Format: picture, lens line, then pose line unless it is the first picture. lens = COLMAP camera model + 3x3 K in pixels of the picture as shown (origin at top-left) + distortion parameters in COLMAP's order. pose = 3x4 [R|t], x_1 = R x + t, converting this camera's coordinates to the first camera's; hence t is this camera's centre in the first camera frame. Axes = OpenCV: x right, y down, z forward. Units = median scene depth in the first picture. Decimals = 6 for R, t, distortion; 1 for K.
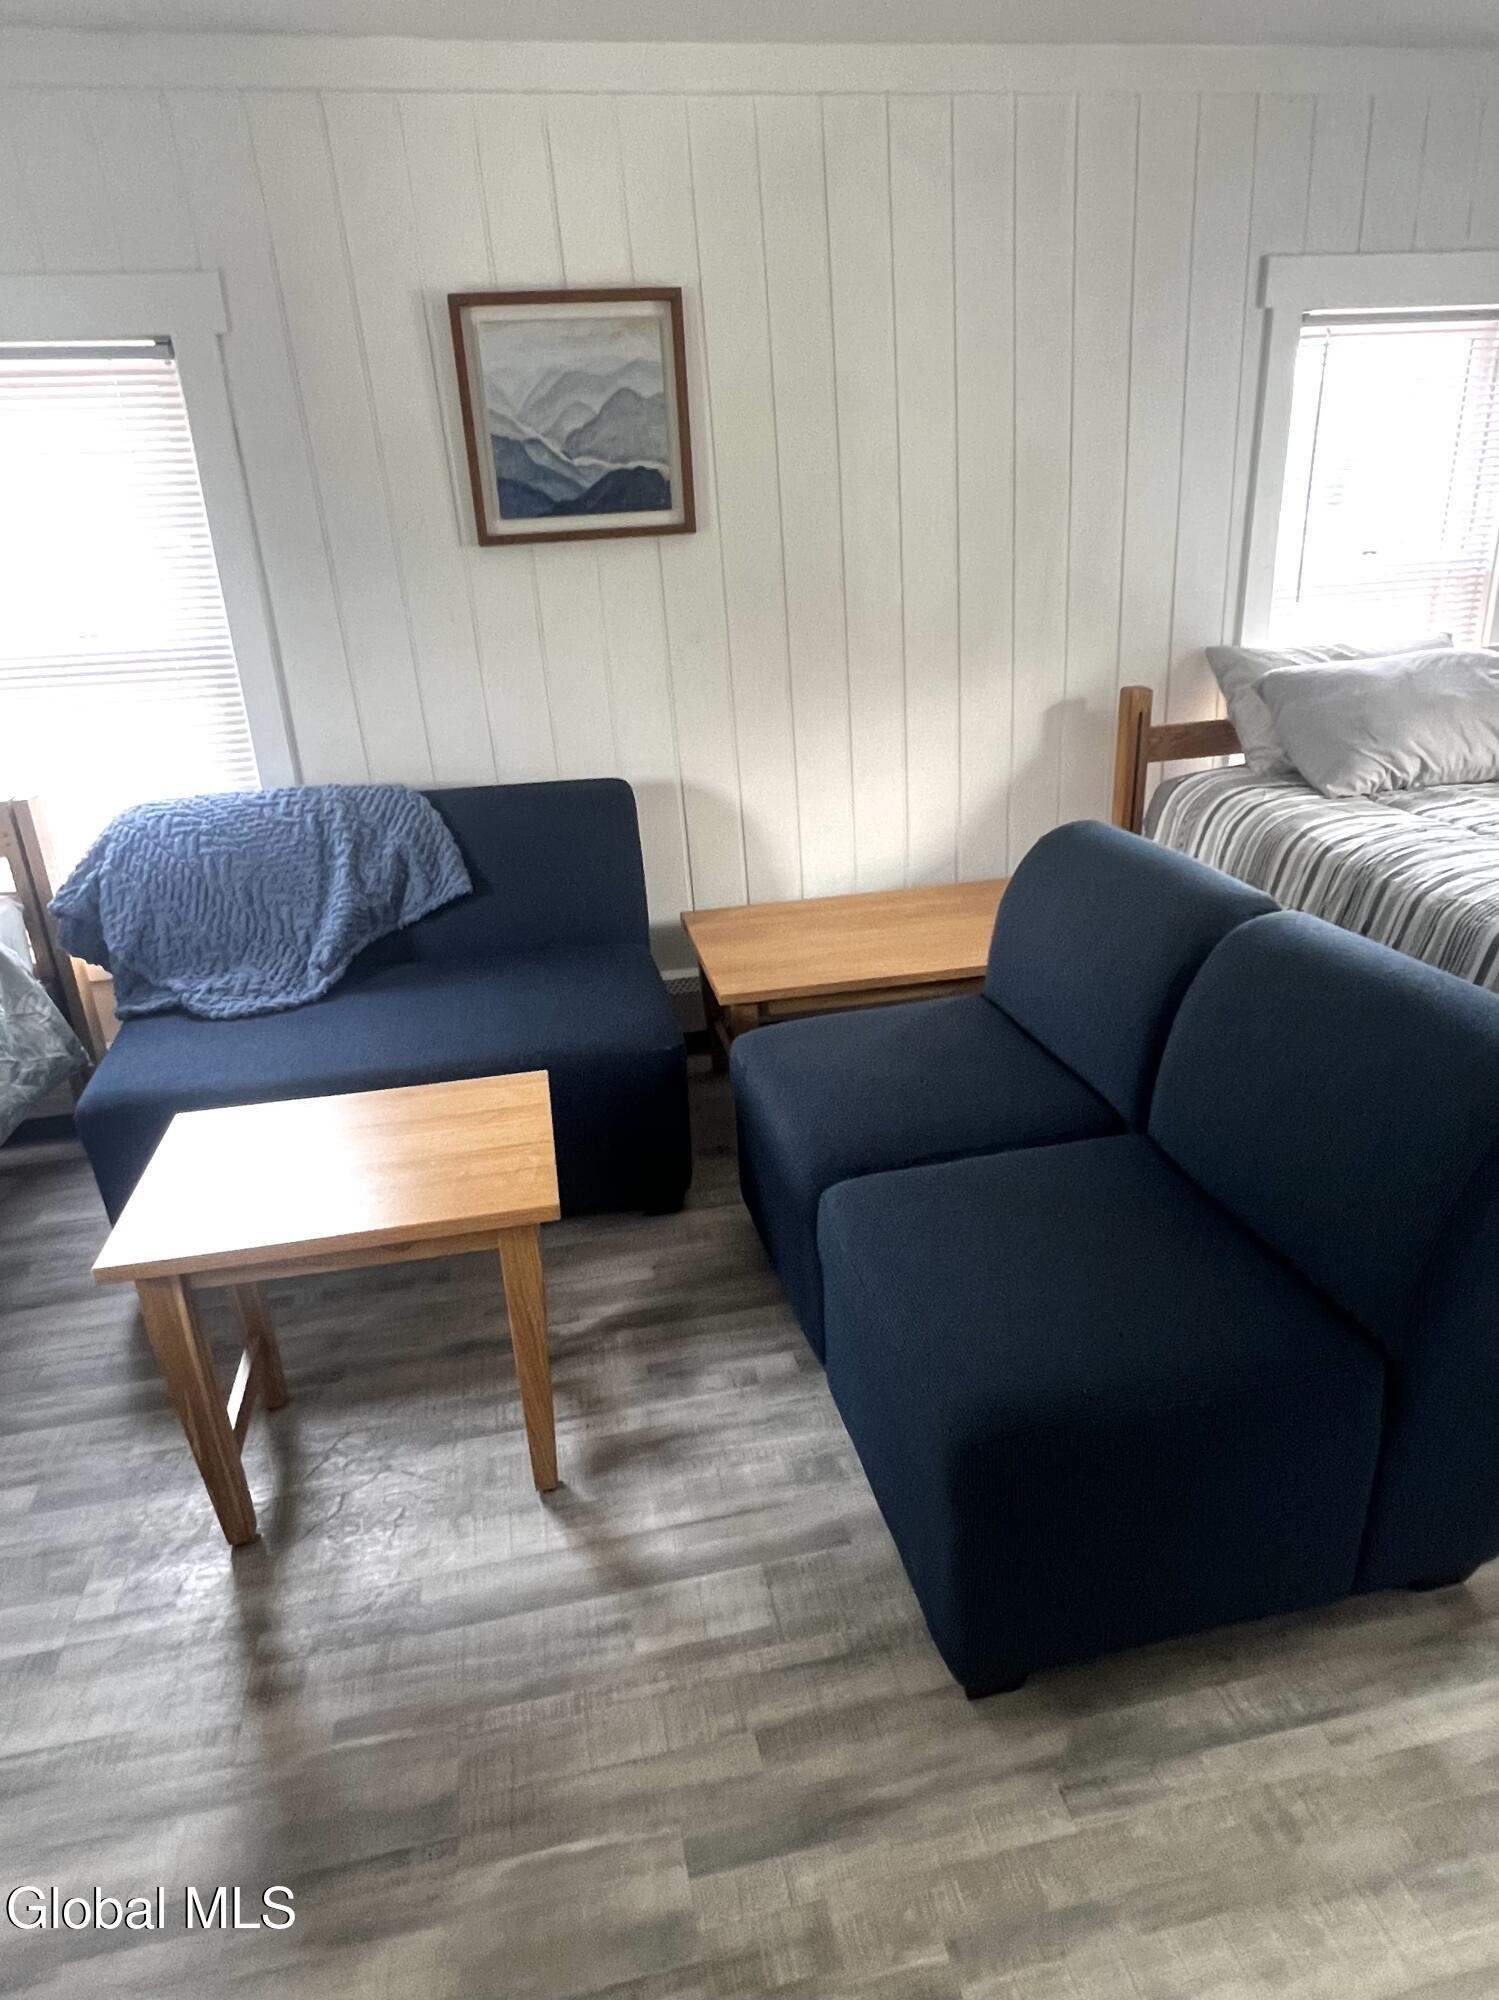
lens RADIAL K [[1188.5, 0, 749.5], [0, 1188.5, 1000.0], [0, 0, 1]] dist [-0.003446, -0.002835]
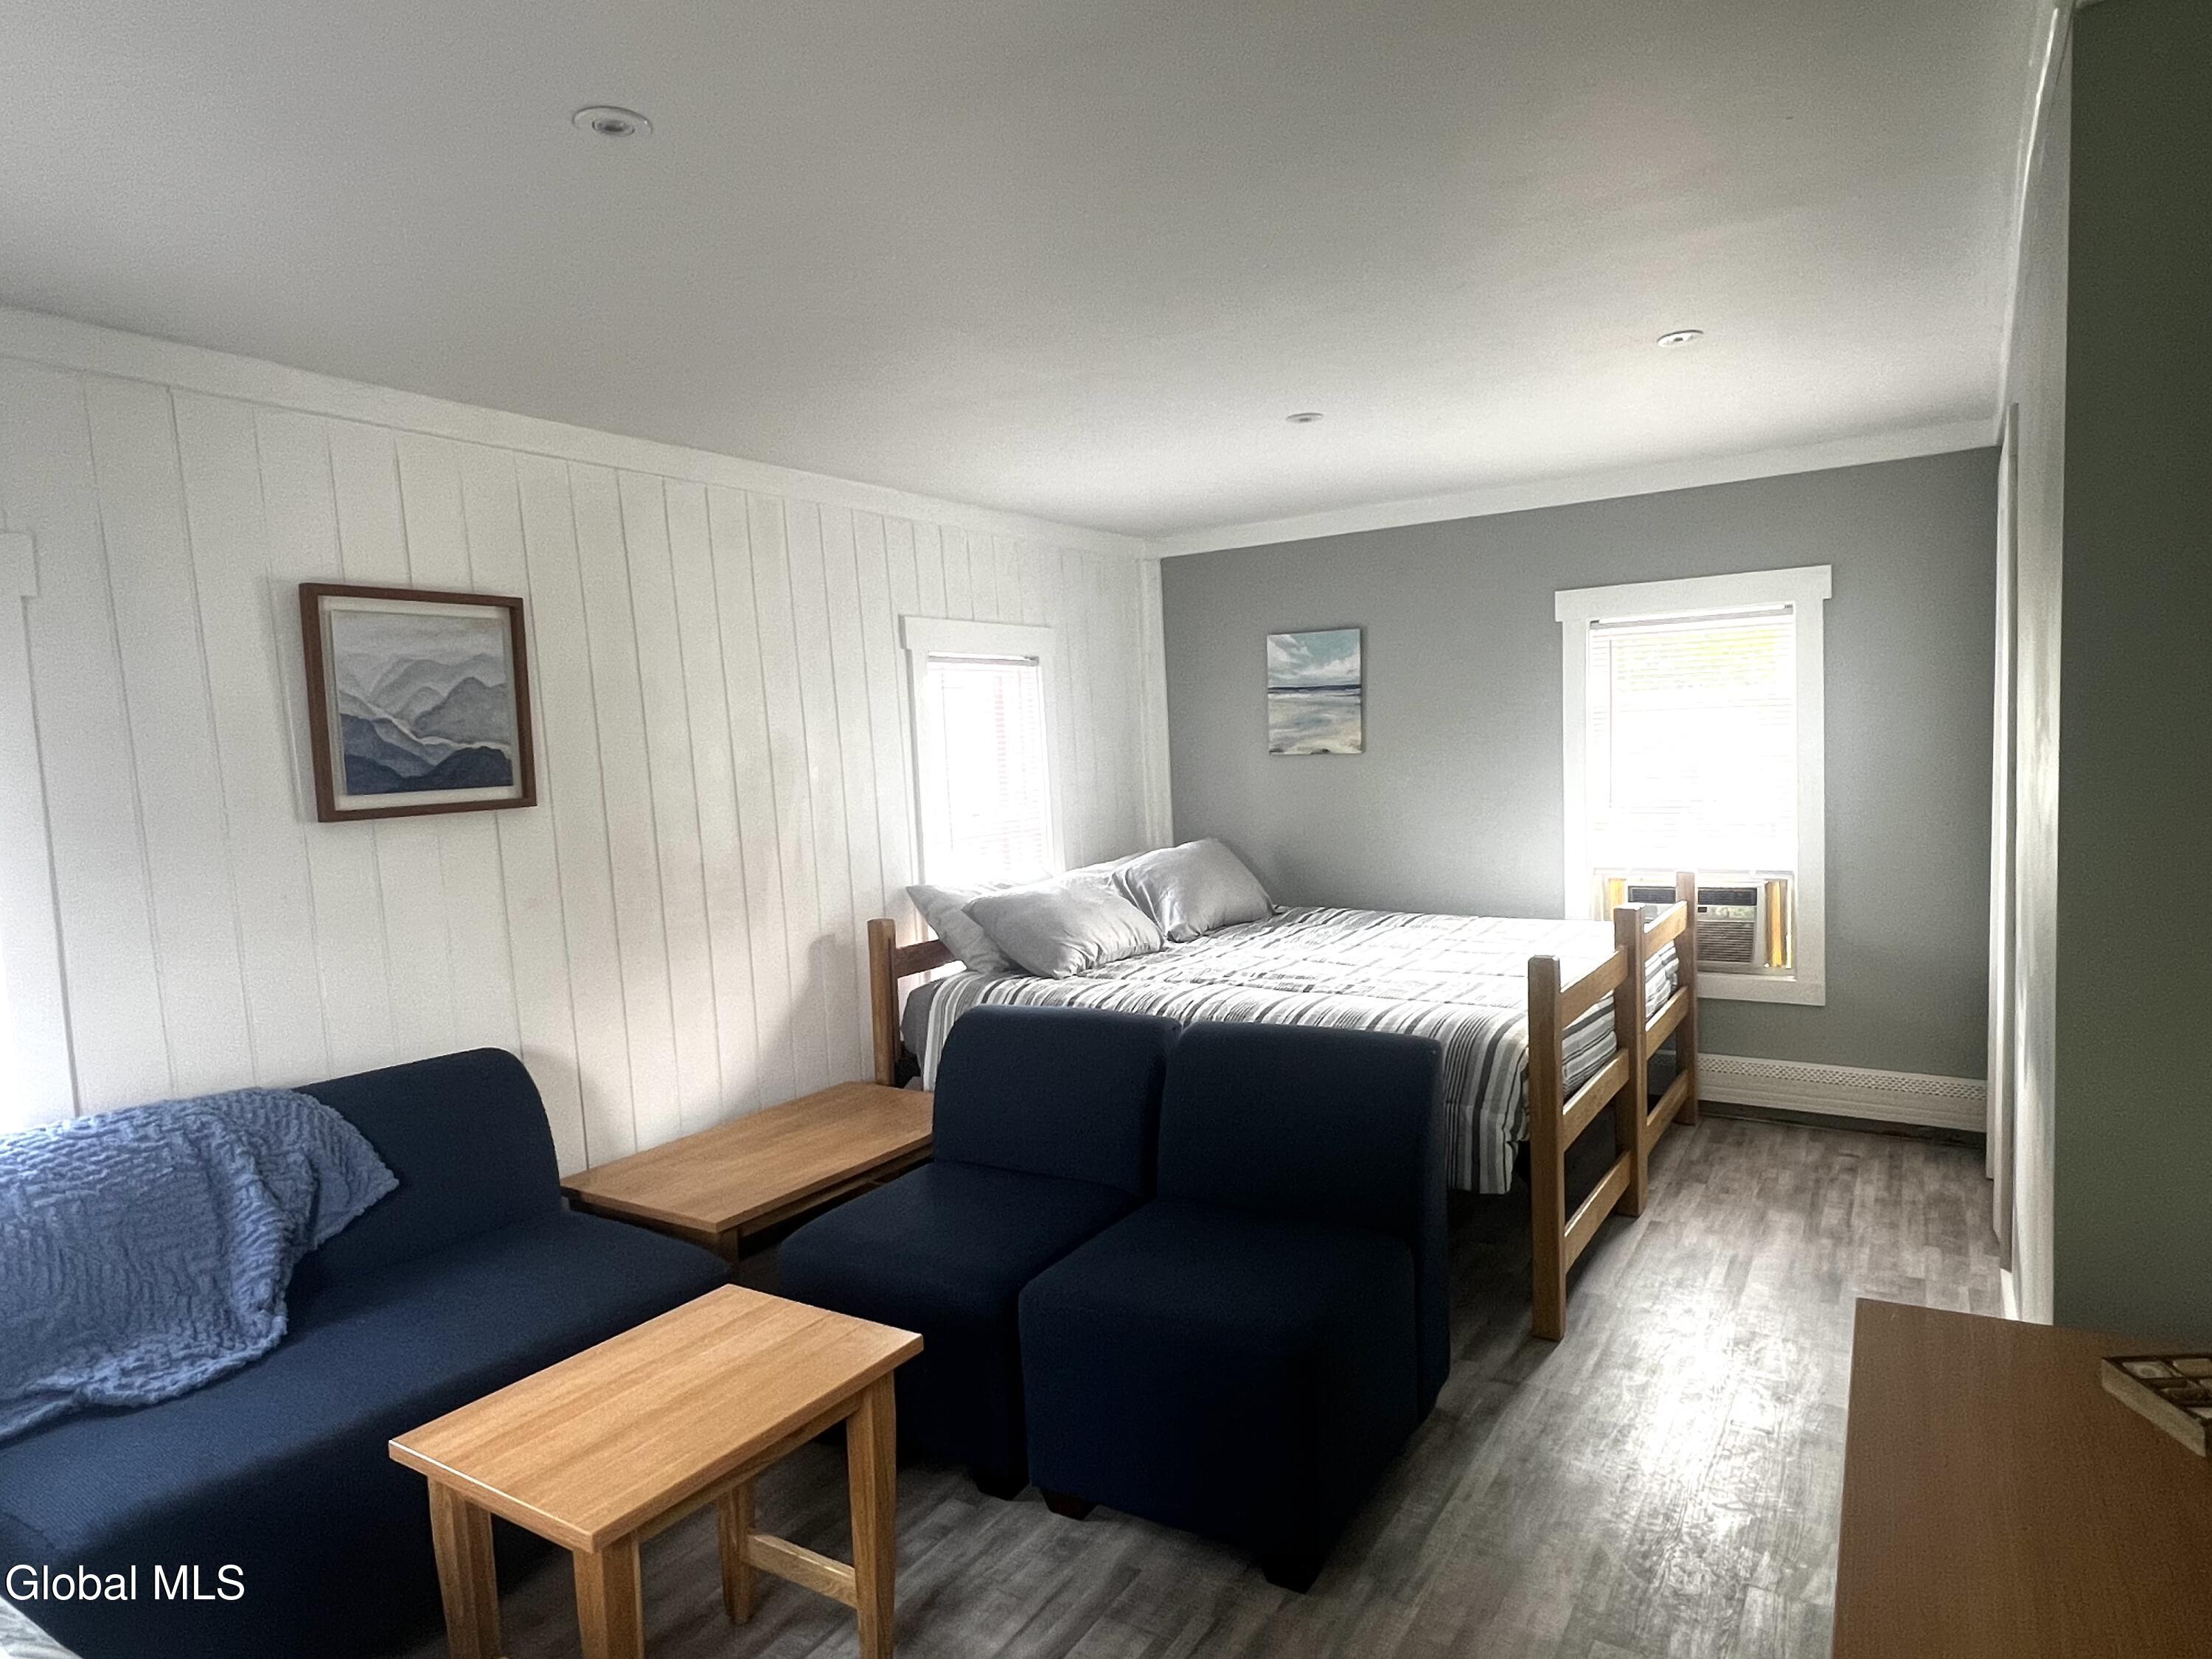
lens RADIAL K [[1296.0, 0, 1108.0], [0, 1296.0, 840.7], [0, 0, 1]] dist [0.000801, -0.001018]
pose [[0.695476, -0.034784, 0.717707, -0.547809], [0.283663, 0.930993, -0.229756, 0.039643], [-0.660188, 0.363377, 0.657350, -0.068744]]
